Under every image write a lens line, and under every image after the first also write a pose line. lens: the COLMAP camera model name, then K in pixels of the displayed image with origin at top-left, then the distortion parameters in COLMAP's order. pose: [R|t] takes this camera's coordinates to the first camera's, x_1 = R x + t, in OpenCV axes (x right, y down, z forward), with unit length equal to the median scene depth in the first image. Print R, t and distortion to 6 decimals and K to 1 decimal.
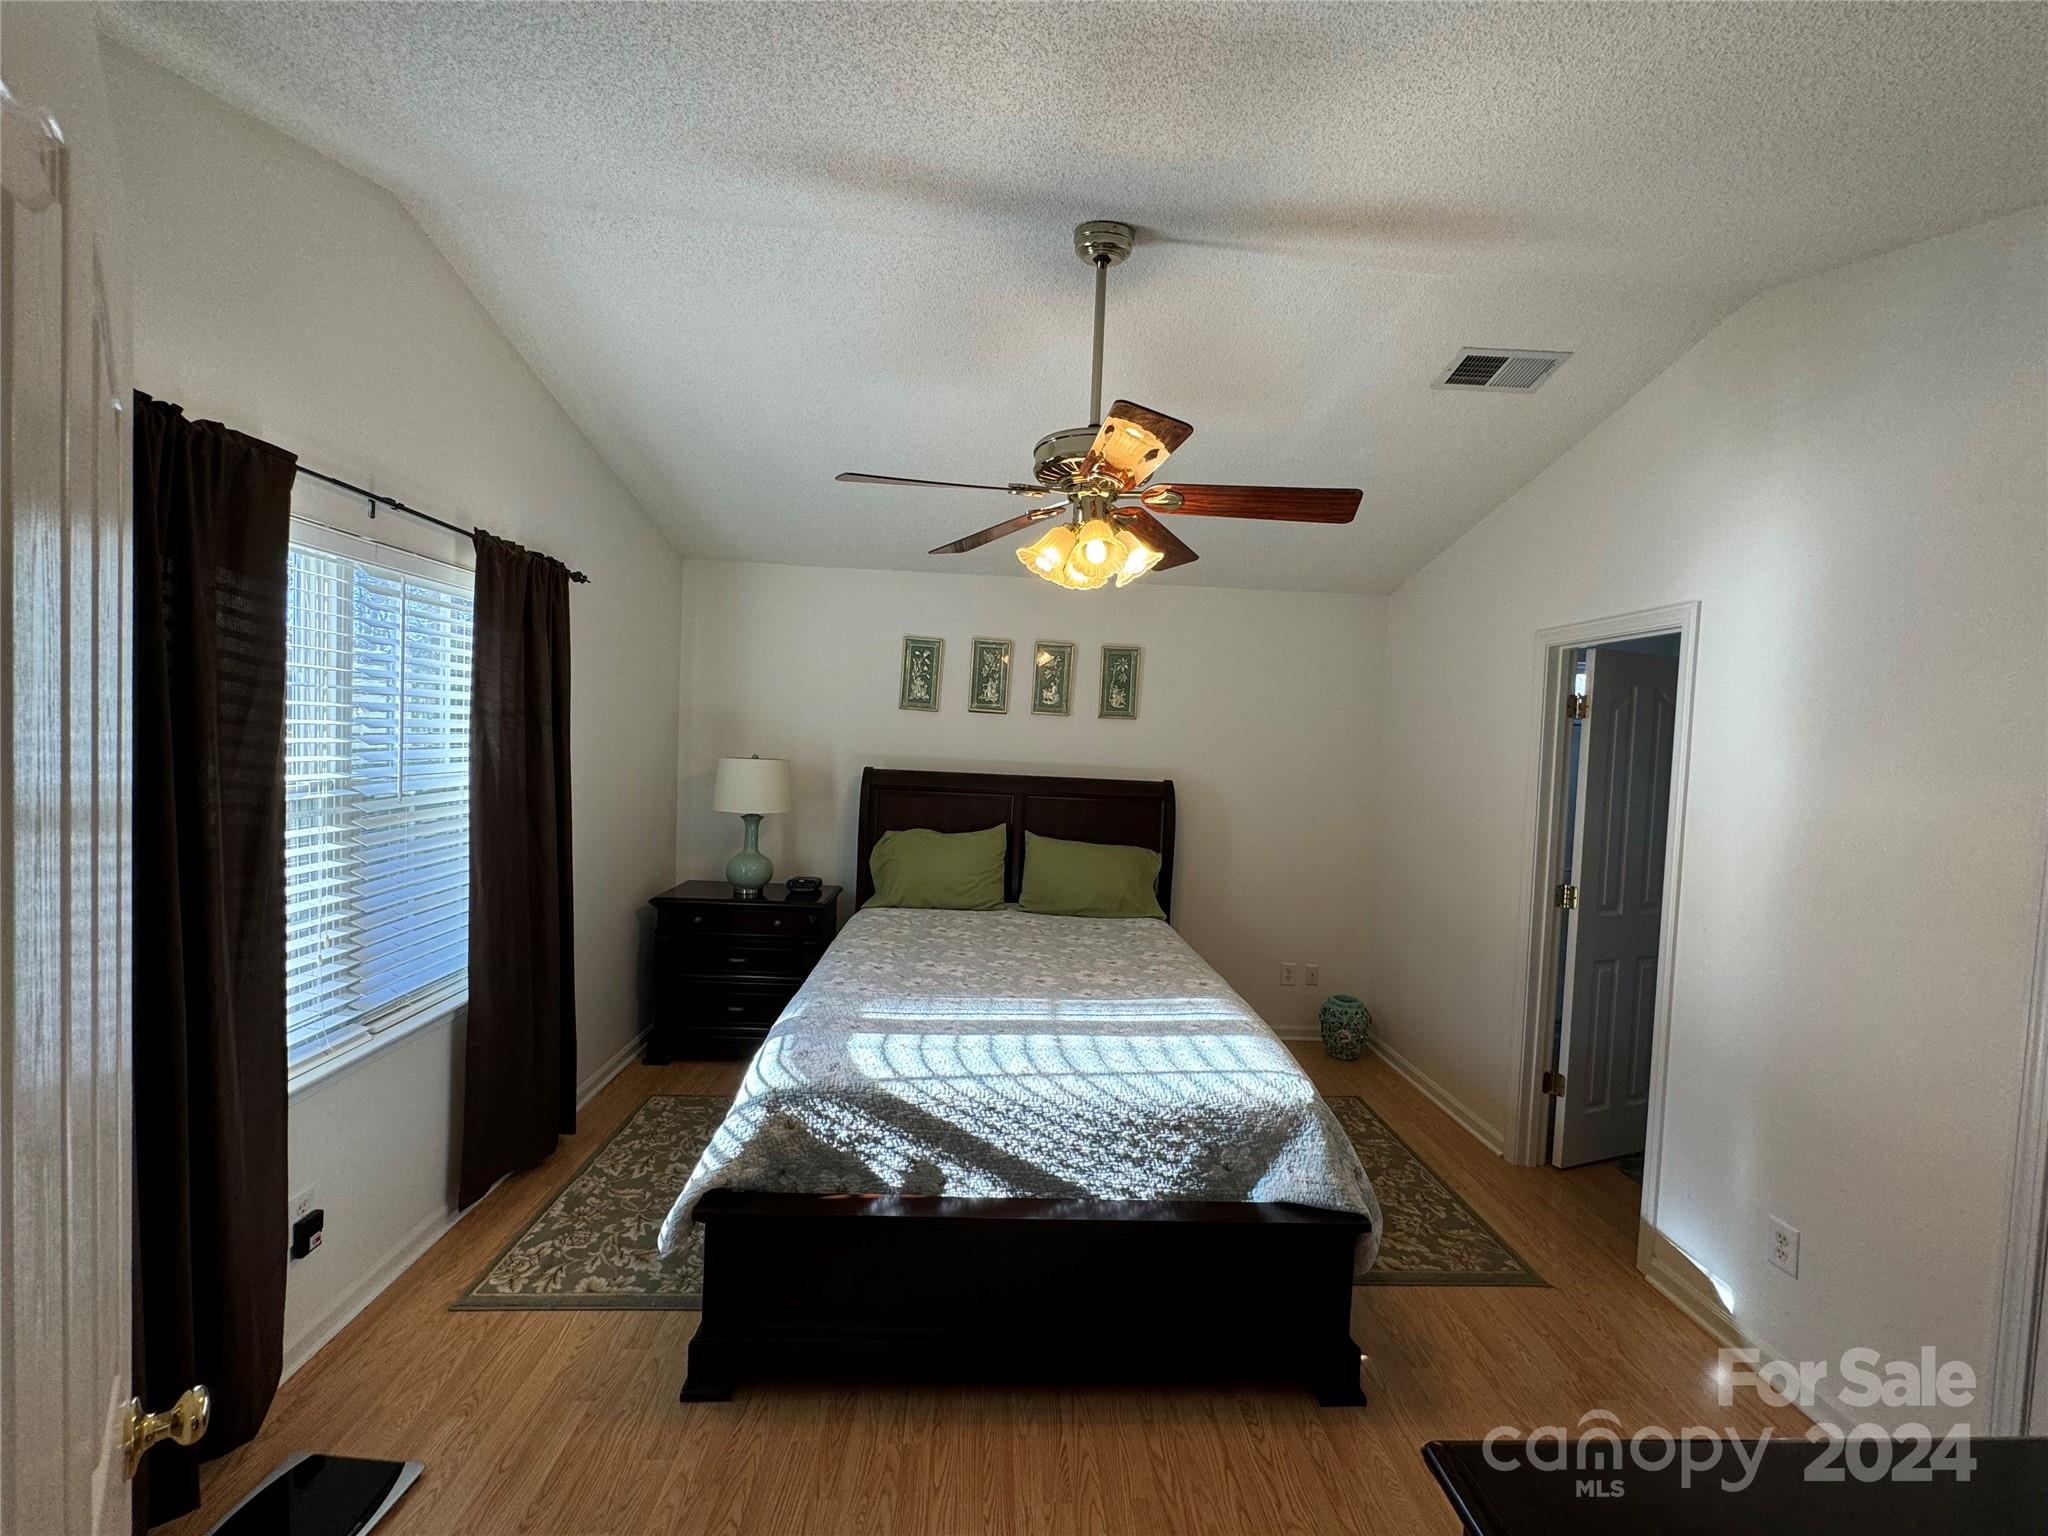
lens RADIAL K [[810.4, 0, 1024.0], [0, 810.4, 768.0], [0, 0, 1]] dist [-0.000805, -0.000040]
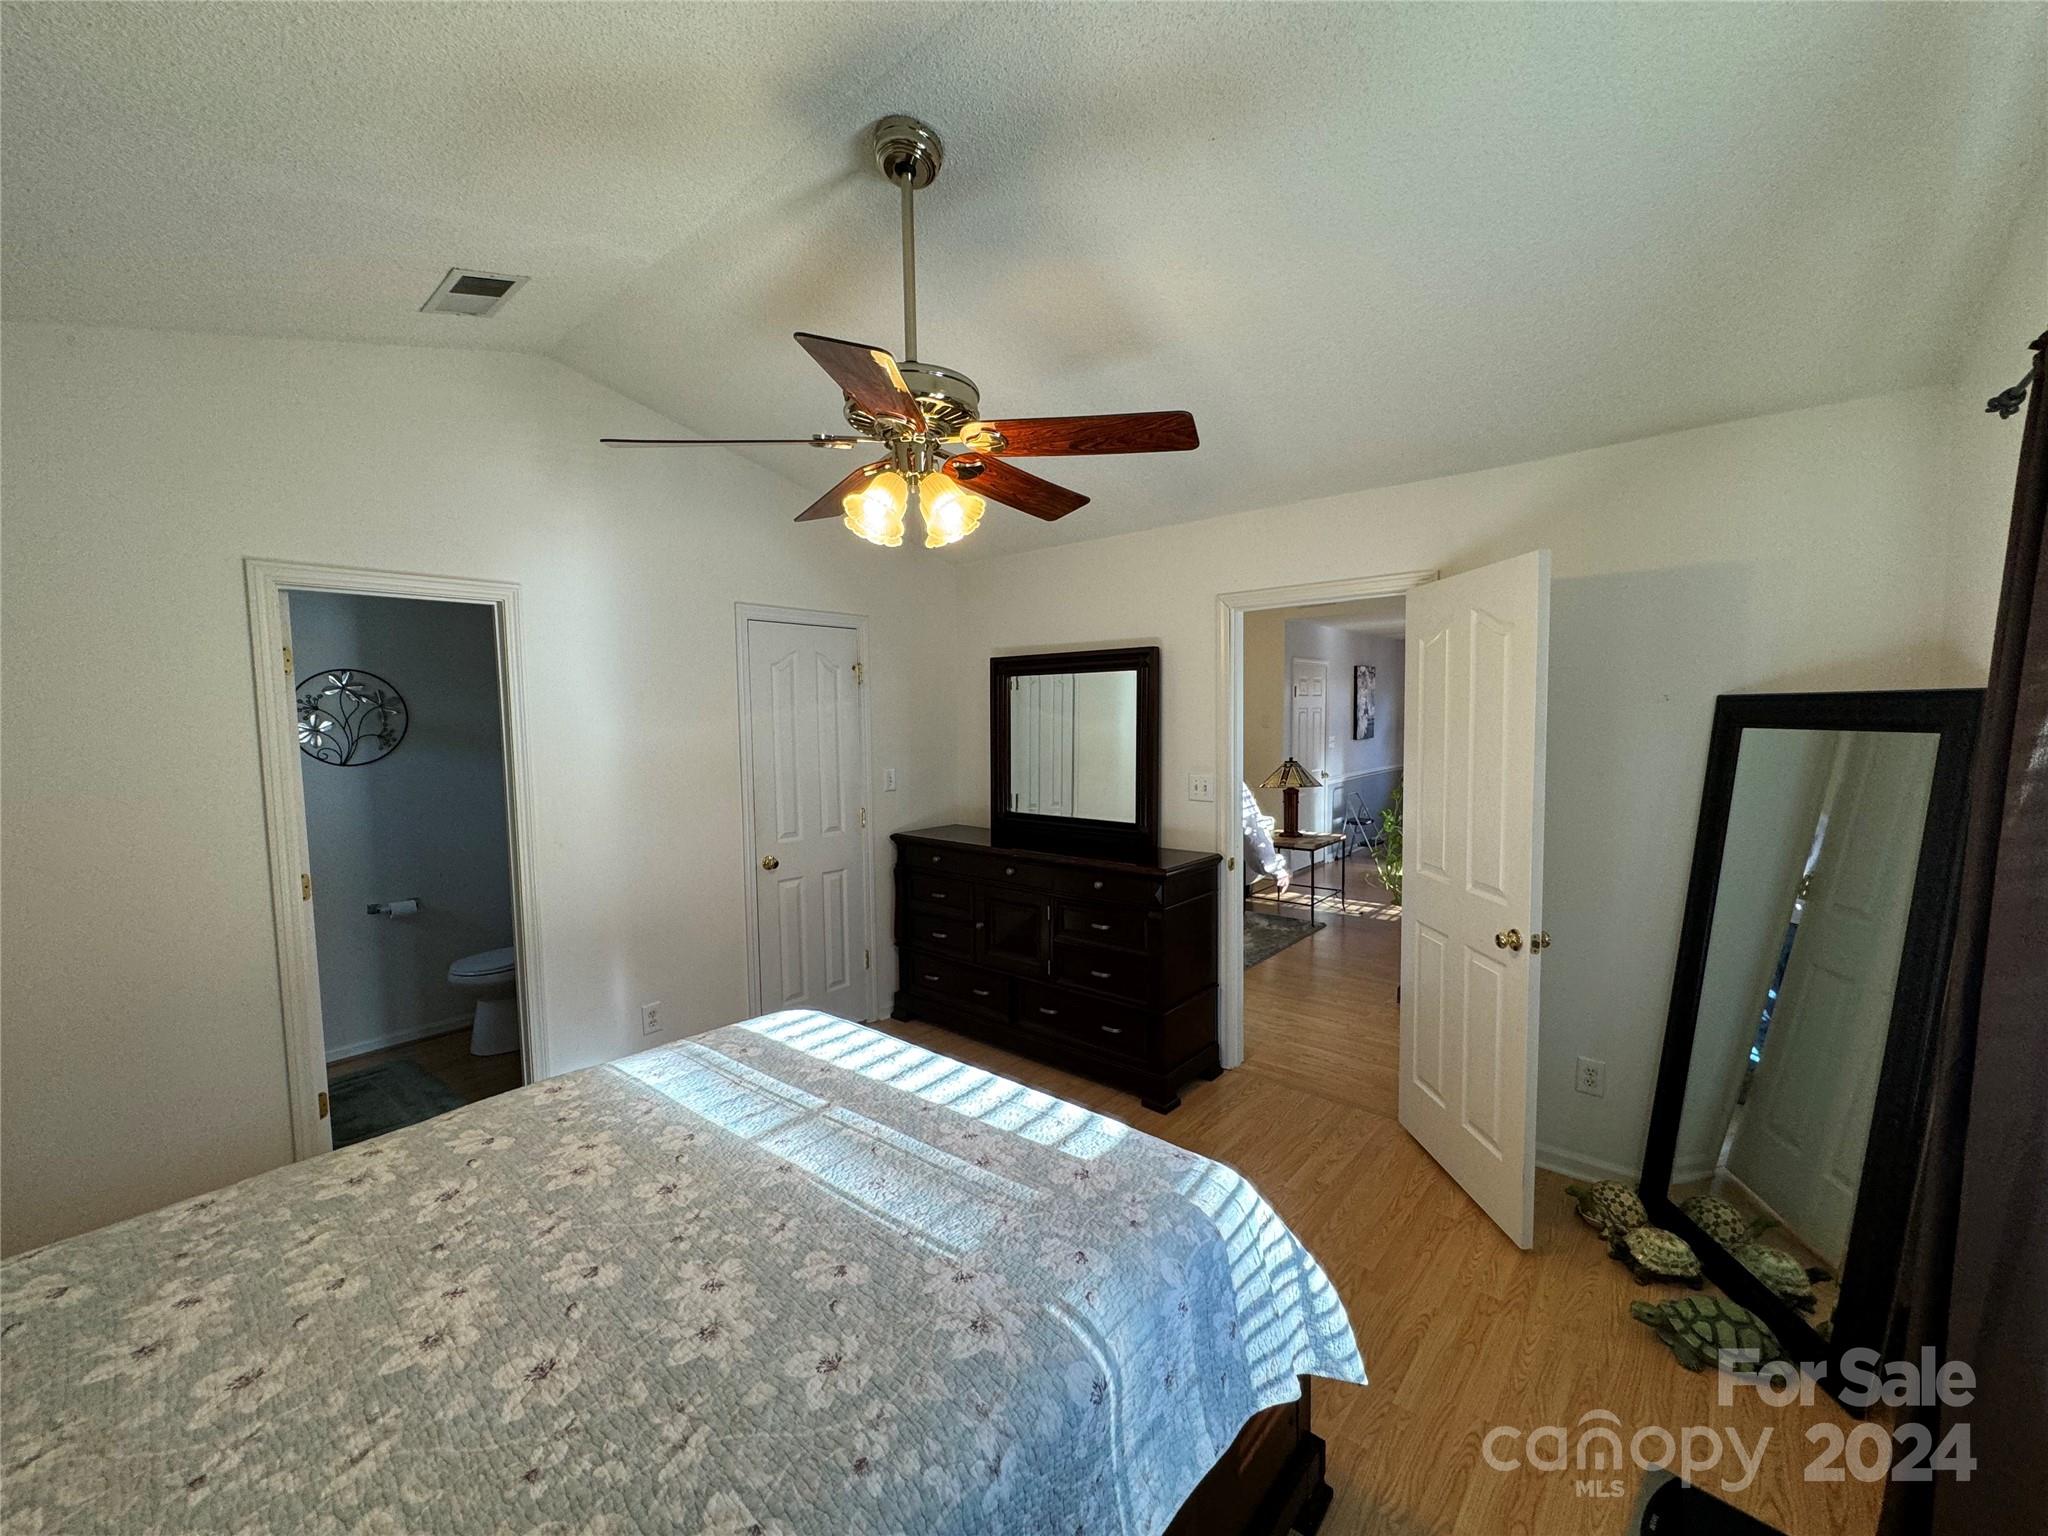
lens RADIAL K [[810.4, 0, 1024.0], [0, 810.4, 768.0], [0, 0, 1]] dist [-0.000805, -0.000040]
pose [[-0.724731, -0.079763, 0.684400, -0.520659], [0.013696, 0.991413, 0.130046, -0.076309], [-0.688896, 0.103622, -0.717415, 1.284459]]
